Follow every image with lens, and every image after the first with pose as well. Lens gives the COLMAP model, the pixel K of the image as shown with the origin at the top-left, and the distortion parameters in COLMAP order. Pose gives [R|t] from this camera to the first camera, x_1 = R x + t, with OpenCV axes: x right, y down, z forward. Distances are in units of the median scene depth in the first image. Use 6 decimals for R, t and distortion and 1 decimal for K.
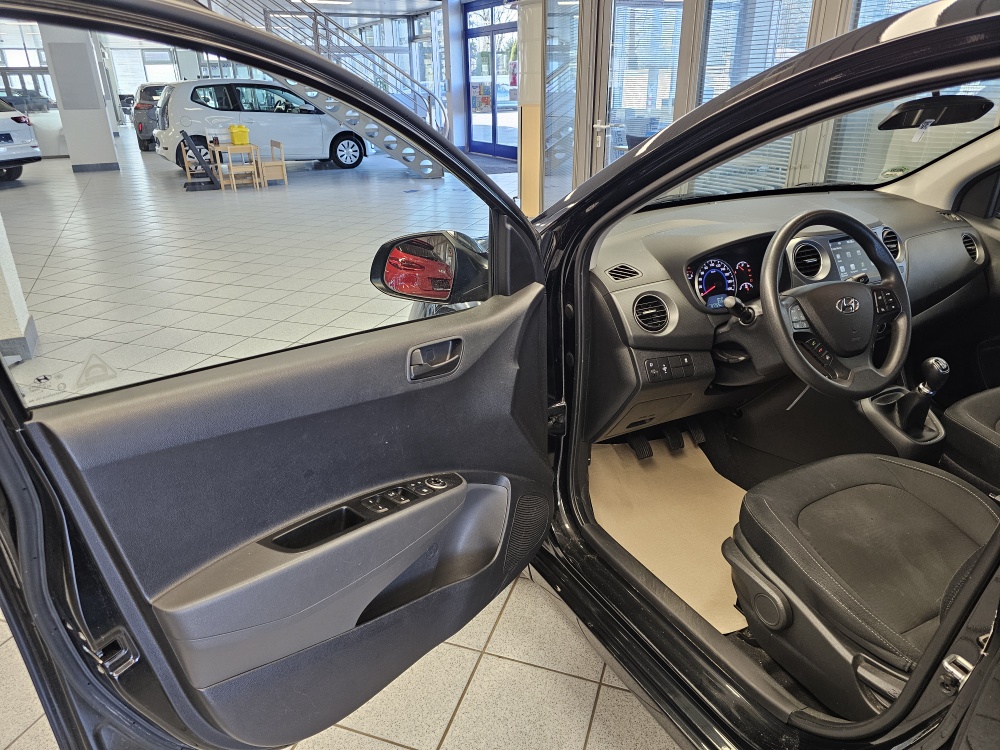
lens RADIAL K [[675.5, 0, 489.6], [0, 675.5, 377.8], [0, 0, 1]] dist [0.033192, -0.001030]
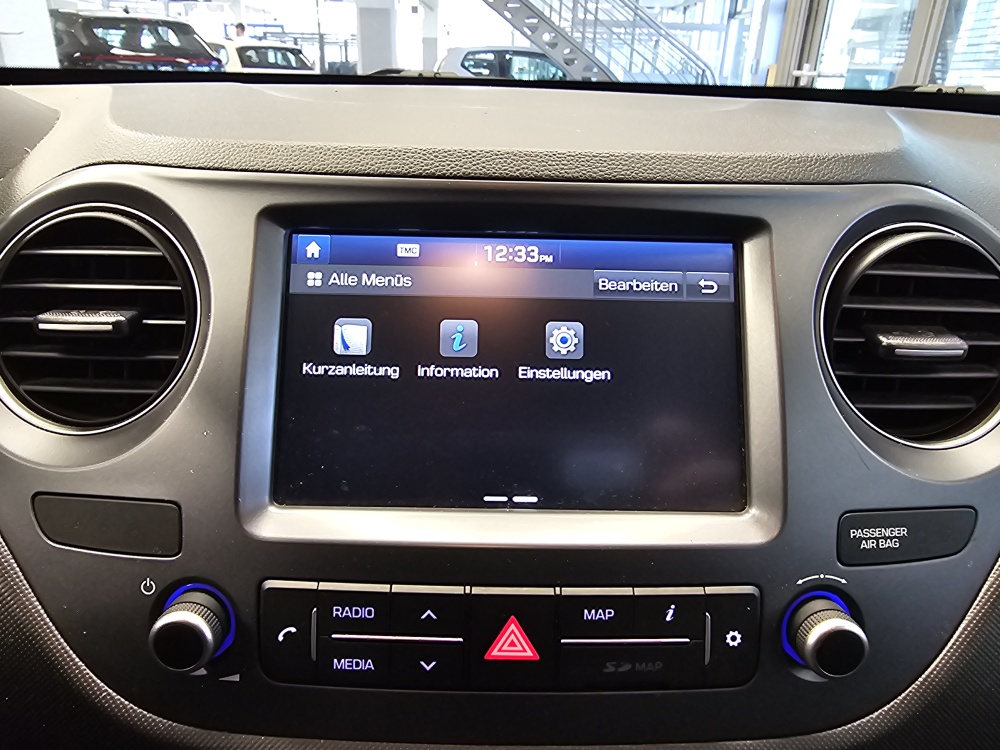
lens RADIAL K [[691.5, 0, 496.0], [0, 691.5, 378.0], [0, 0, 1]] dist [-0.000356, -0.001243]
pose [[0.890130, 0.224260, -0.396708, 0.615447], [-0.220531, 0.973791, 0.055661, -0.189151], [0.398792, 0.037941, 0.916256, 0.906176]]
